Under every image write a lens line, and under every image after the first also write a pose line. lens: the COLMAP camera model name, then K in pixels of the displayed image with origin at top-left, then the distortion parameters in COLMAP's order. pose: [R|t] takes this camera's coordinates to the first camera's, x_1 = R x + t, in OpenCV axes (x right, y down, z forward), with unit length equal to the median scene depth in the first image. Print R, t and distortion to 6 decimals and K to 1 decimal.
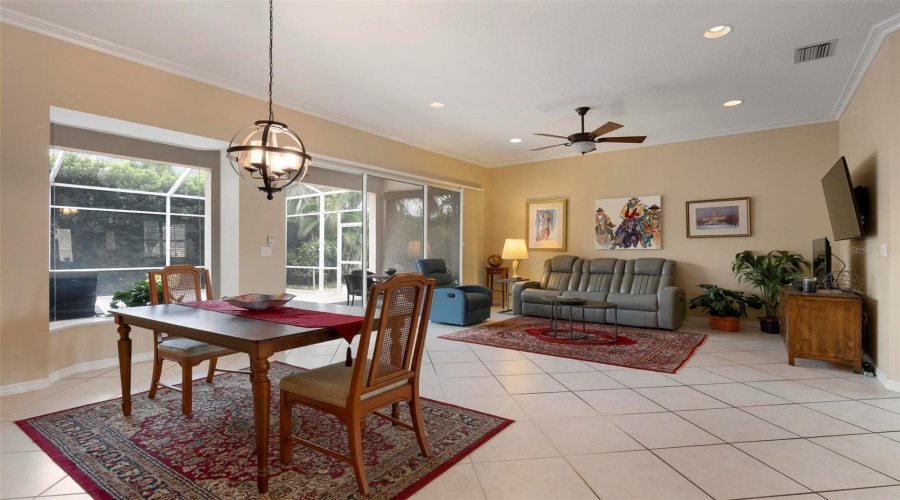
lens RADIAL K [[418.0, 0, 450.0], [0, 418.0, 250.0], [0, 0, 1]] dist [0.004003, 0.000729]
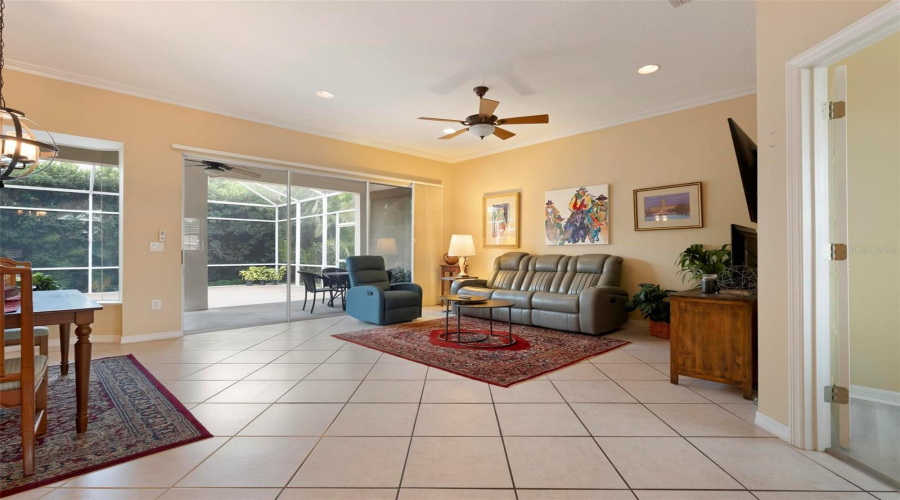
lens RADIAL K [[397.7, 0, 450.0], [0, 397.7, 250.0], [0, 0, 1]] dist [0.002061, 0.000123]
pose [[0.987014, -0.003412, -0.160599, 0.296304], [0.002823, 0.999988, -0.003897, 0.012423], [0.160610, 0.003393, 0.987012, 0.104650]]
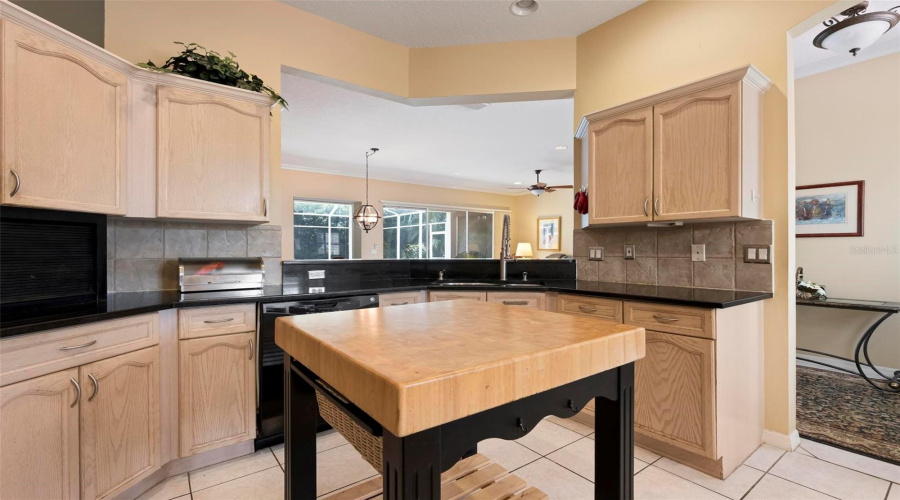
lens RADIAL K [[395.1, 0, 450.0], [0, 395.1, 250.0], [0, 0, 1]] dist [0.000892, 0.000049]
pose [[0.958718, -0.001199, -0.284356, 0.334493], [0.001532, 0.999998, 0.000949, -0.003032], [0.284355, -0.001346, 0.958718, -0.539638]]
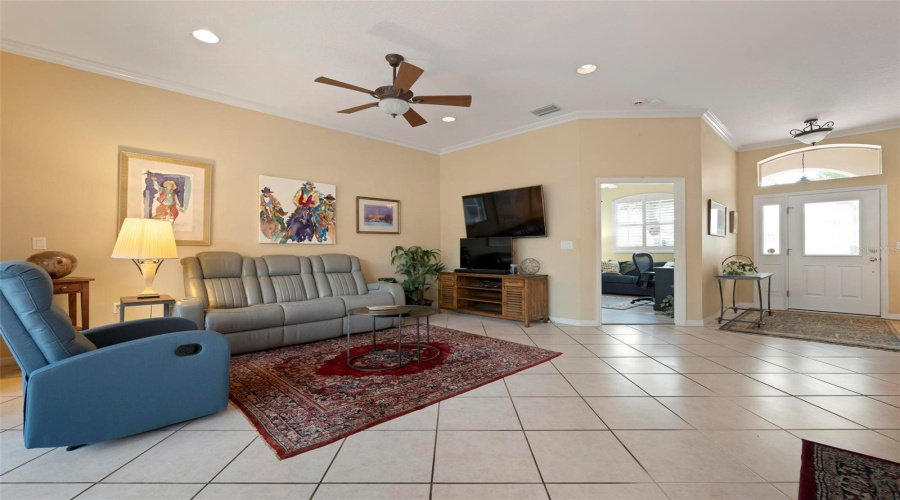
lens RADIAL K [[382.7, 0, 450.0], [0, 382.7, 250.0], [0, 0, 1]] dist [0.001916, 0.000155]
pose [[0.157430, 0.003657, 0.987523, -0.274638], [-0.002642, 0.999991, -0.003282, 0.012638], [-0.987527, -0.002092, 0.157438, 0.599579]]
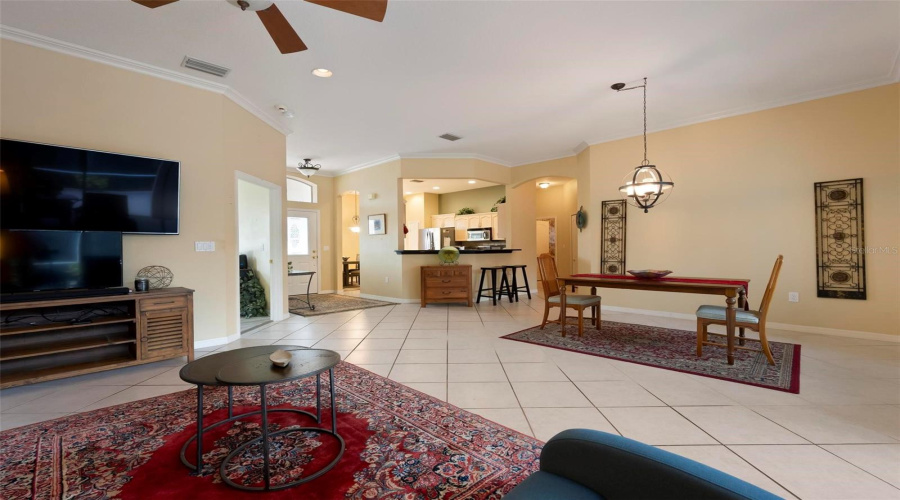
lens RADIAL K [[382.7, 0, 450.0], [0, 382.7, 250.0], [0, 0, 1]] dist [0.001916, 0.000155]
pose [[-0.990993, 0.009104, 0.133607, 0.071475], [0.009083, 0.999958, -0.000763, 0.009343], [-0.133608, 0.000458, -0.991034, 1.055421]]
